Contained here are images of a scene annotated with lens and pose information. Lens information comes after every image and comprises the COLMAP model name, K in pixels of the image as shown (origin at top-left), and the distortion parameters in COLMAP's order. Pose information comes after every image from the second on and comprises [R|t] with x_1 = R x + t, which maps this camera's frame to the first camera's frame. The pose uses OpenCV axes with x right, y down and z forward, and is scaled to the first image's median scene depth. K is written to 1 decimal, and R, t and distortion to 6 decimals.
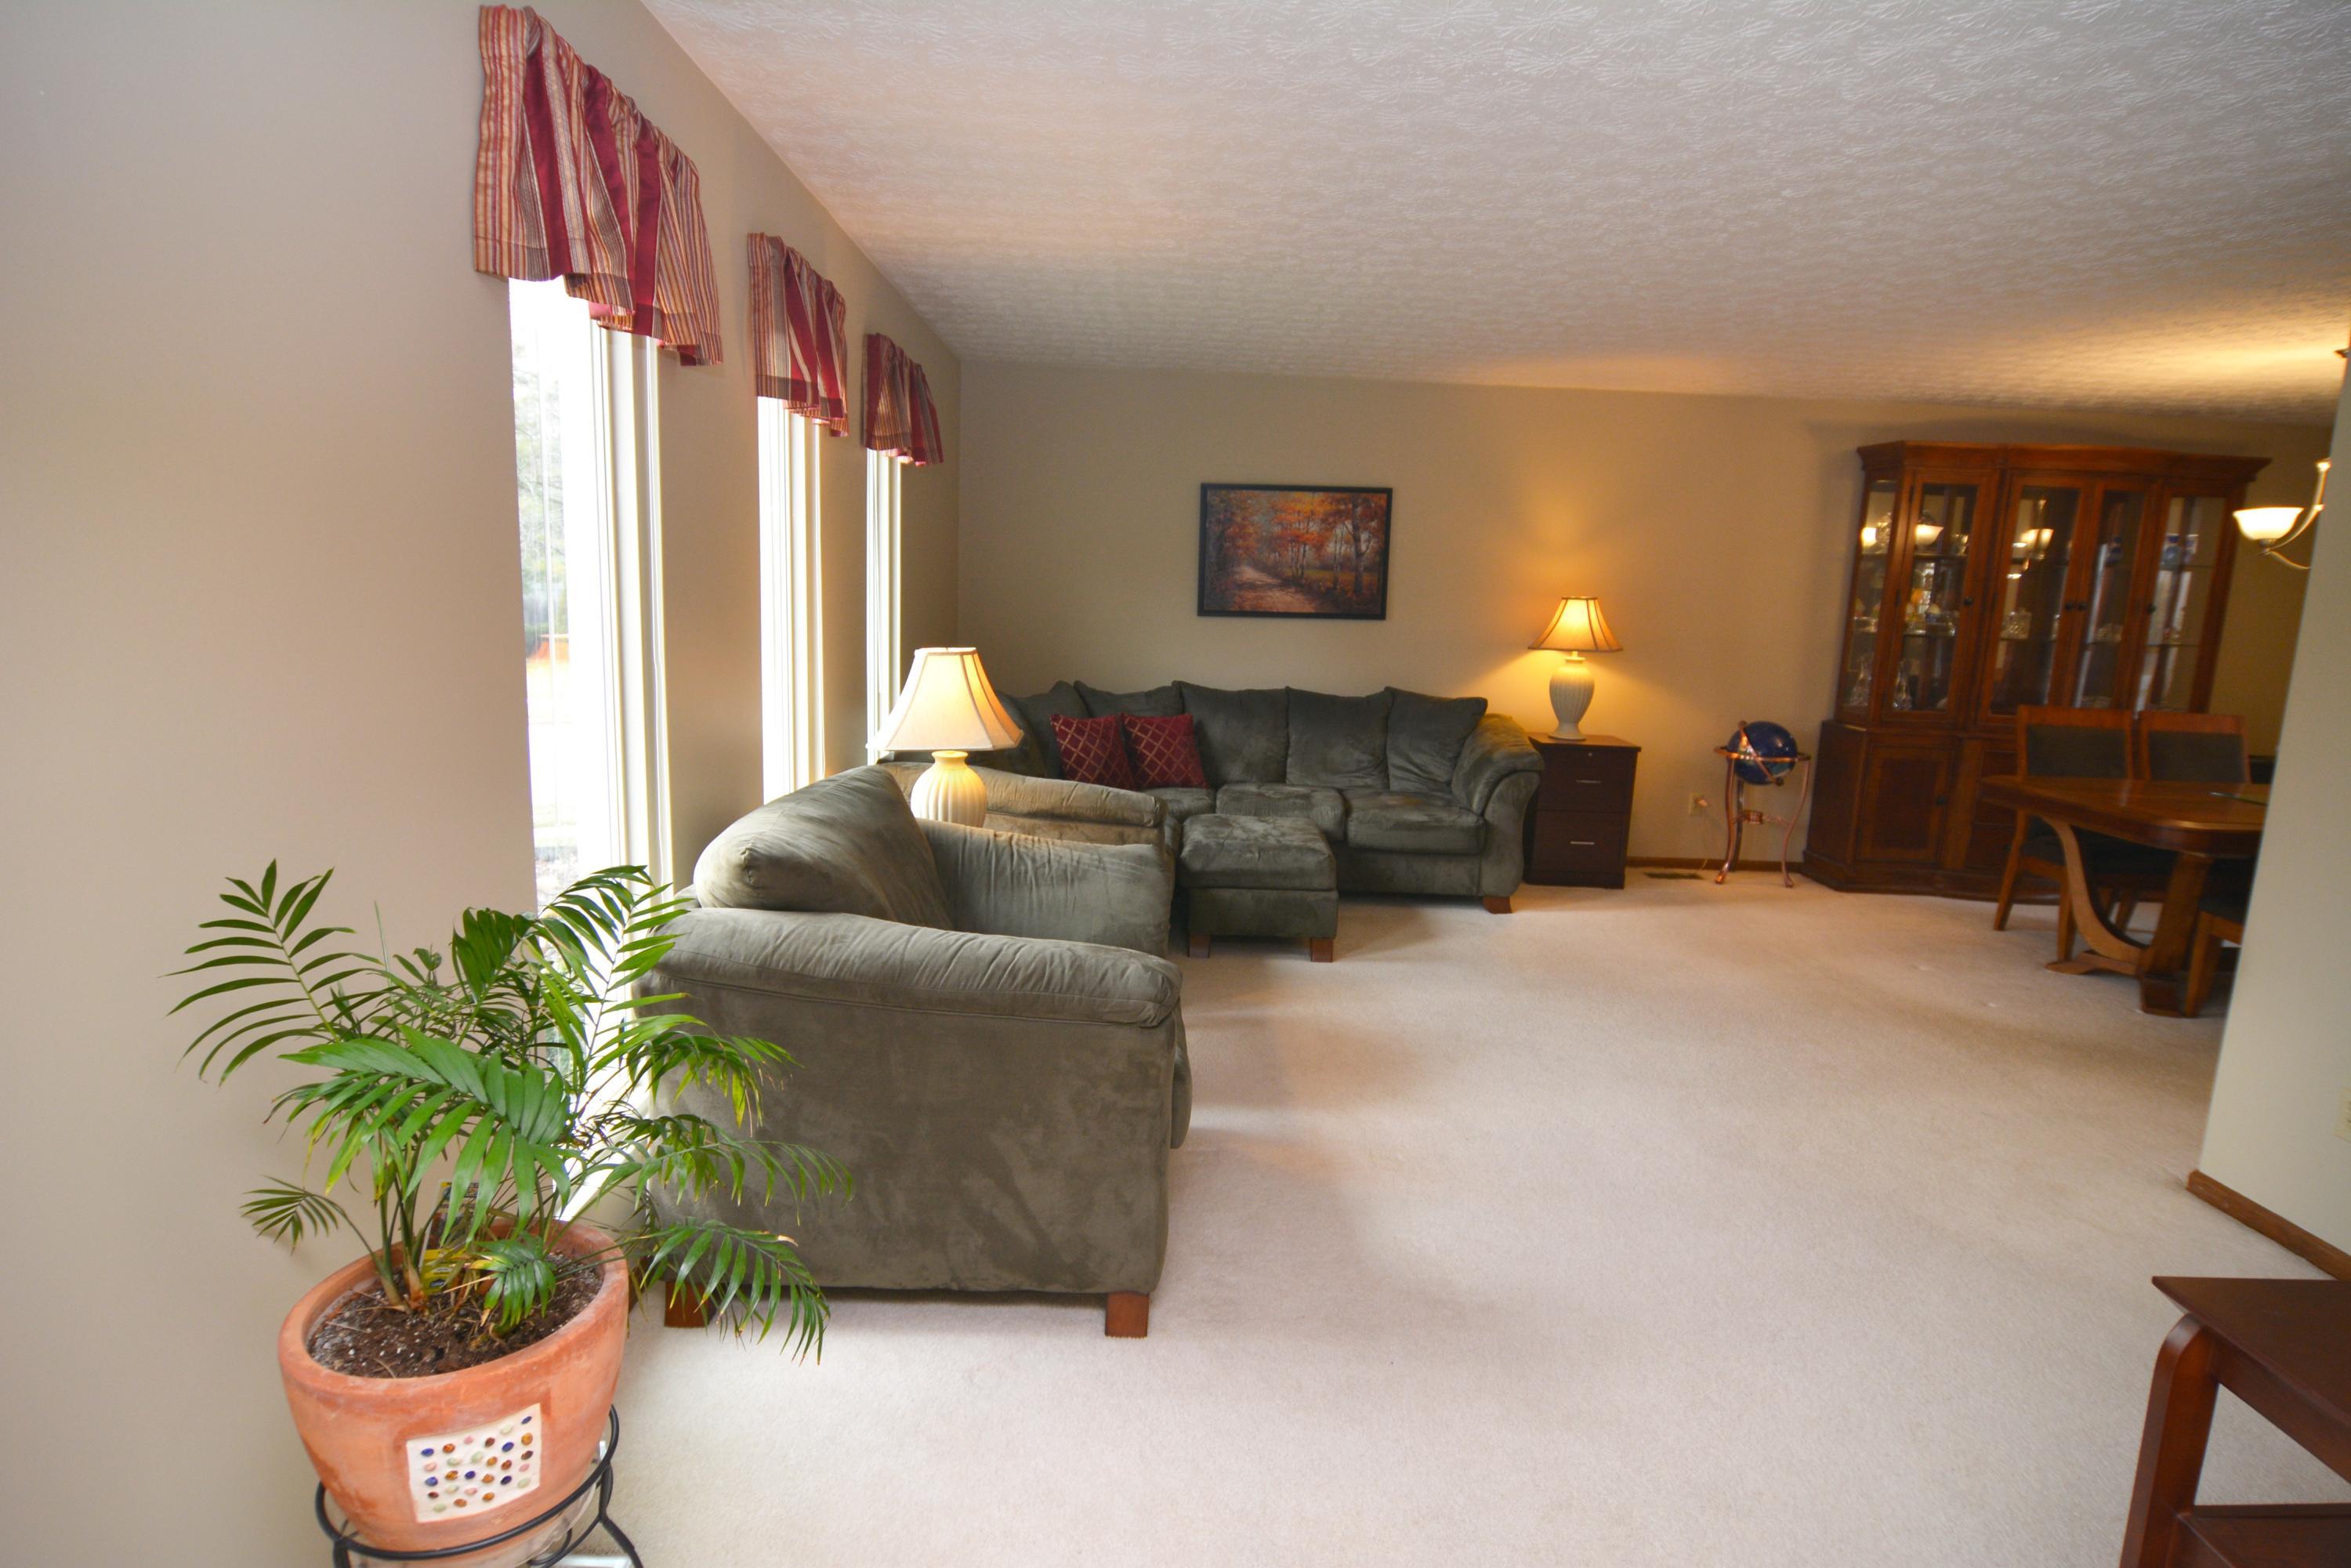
lens RADIAL K [[1214.3, 0, 1167.8], [0, 1214.3, 790.0], [0, 0, 1]] dist [-0.001755, -0.000271]
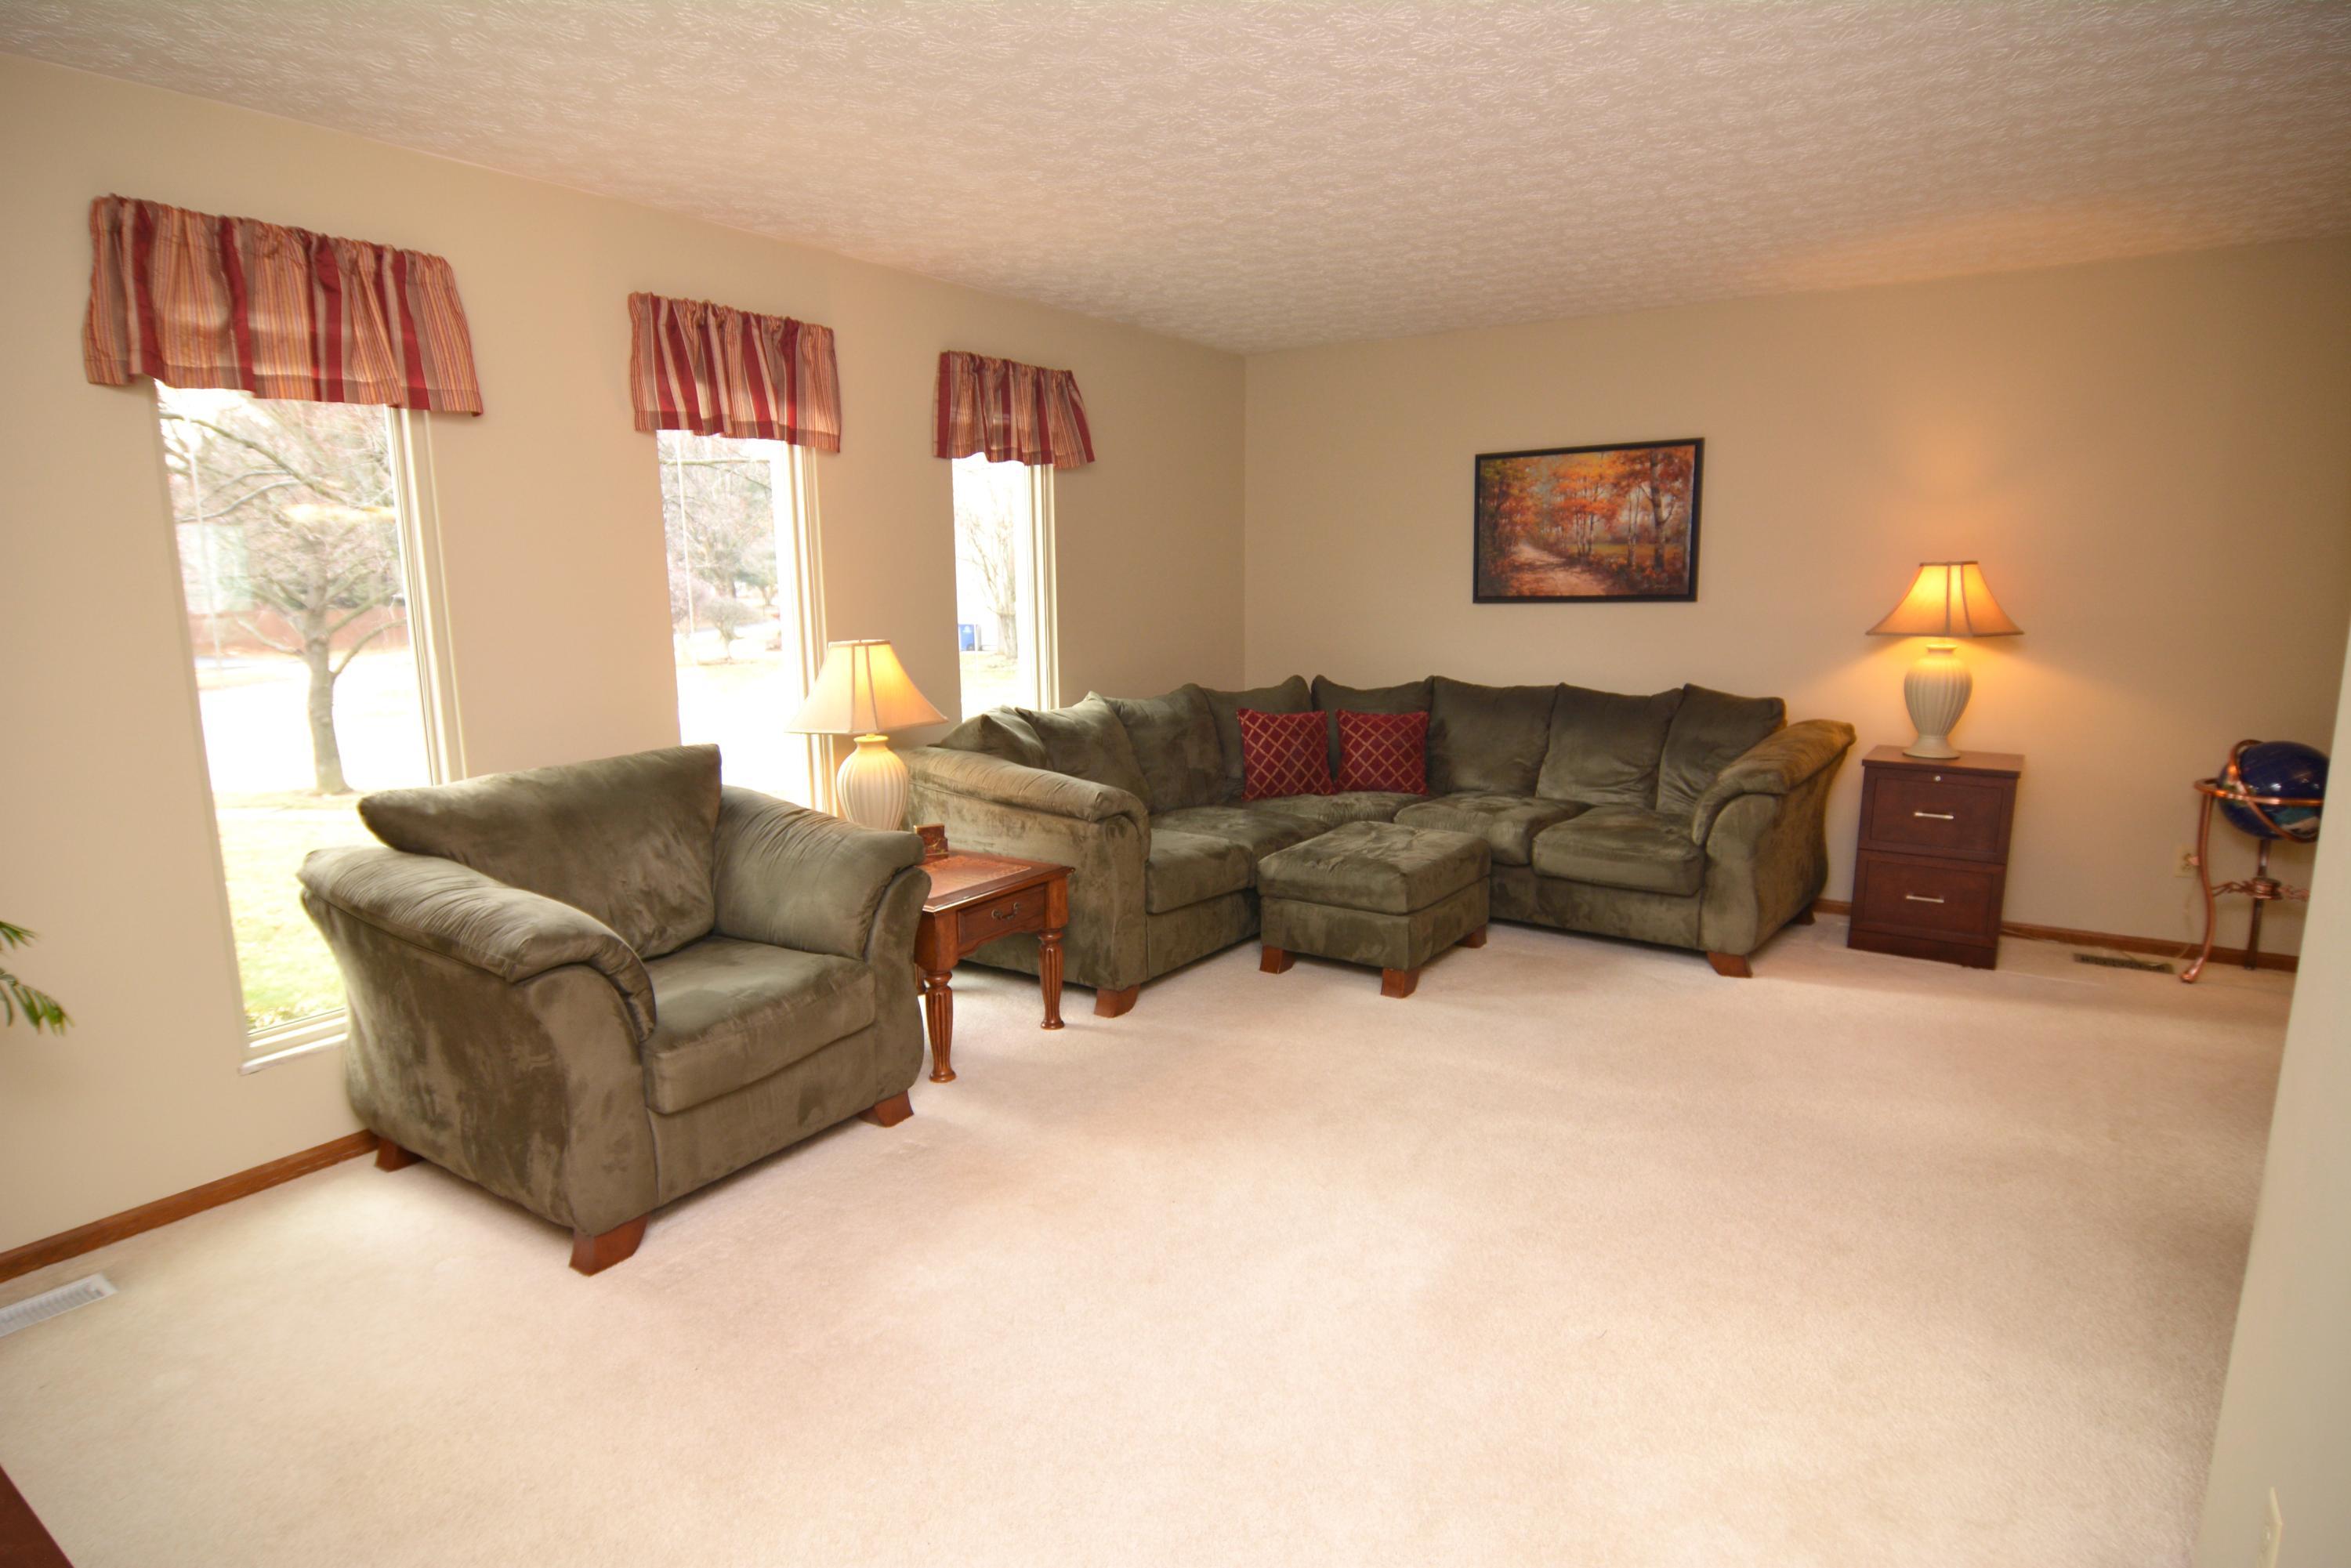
lens RADIAL K [[1214.3, 0, 1167.8], [0, 1214.3, 790.0], [0, 0, 1]] dist [-0.001755, -0.000271]
pose [[0.828862, 0.055890, -0.556654, 0.354468], [-0.055611, 0.998300, 0.017429, -0.009441], [0.556682, 0.016510, 0.830562, 0.138111]]
